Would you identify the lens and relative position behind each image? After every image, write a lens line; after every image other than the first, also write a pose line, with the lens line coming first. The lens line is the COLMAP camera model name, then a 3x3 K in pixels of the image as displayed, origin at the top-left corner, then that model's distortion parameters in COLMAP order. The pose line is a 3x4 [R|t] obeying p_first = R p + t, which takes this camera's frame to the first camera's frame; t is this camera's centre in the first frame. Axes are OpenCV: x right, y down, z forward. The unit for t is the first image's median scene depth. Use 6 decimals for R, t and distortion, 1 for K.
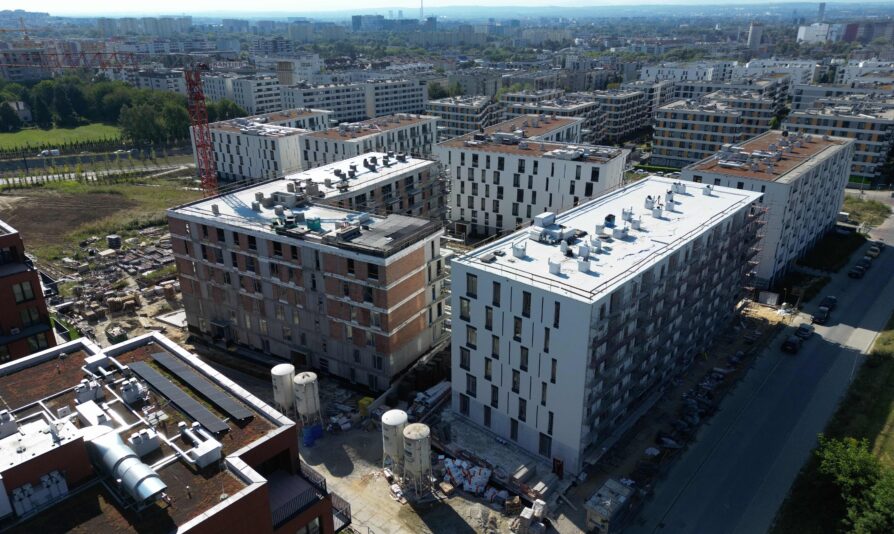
lens RADIAL K [[625.8, 0, 447.0], [0, 625.8, 267.0], [0, 0, 1]] dist [0.083216, -0.091636]
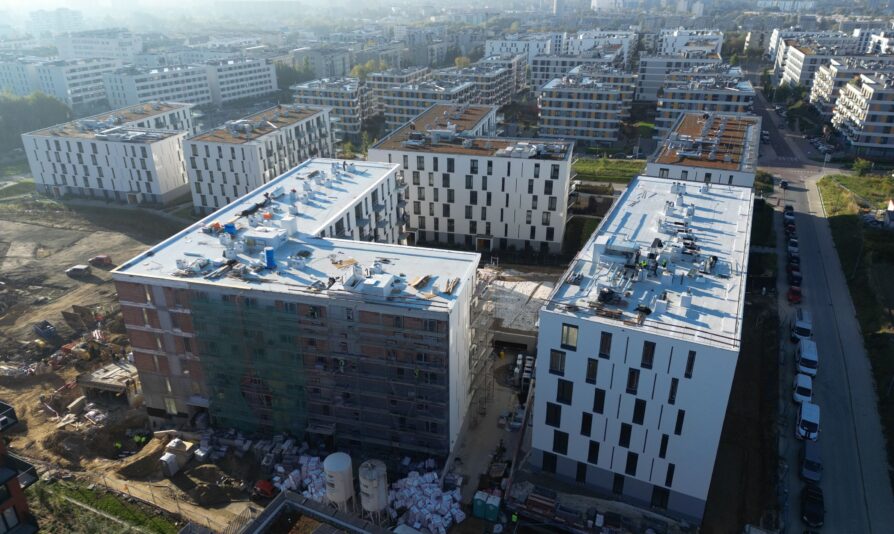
lens RADIAL K [[622.5, 0, 447.0], [0, 622.5, 267.0], [0, 0, 1]] dist [0.085183, -0.087343]
pose [[0.959636, -0.115774, 0.256309, -0.173850], [0.103577, 0.992772, 0.060631, -0.071321], [-0.261476, -0.031636, 0.964691, 0.102939]]
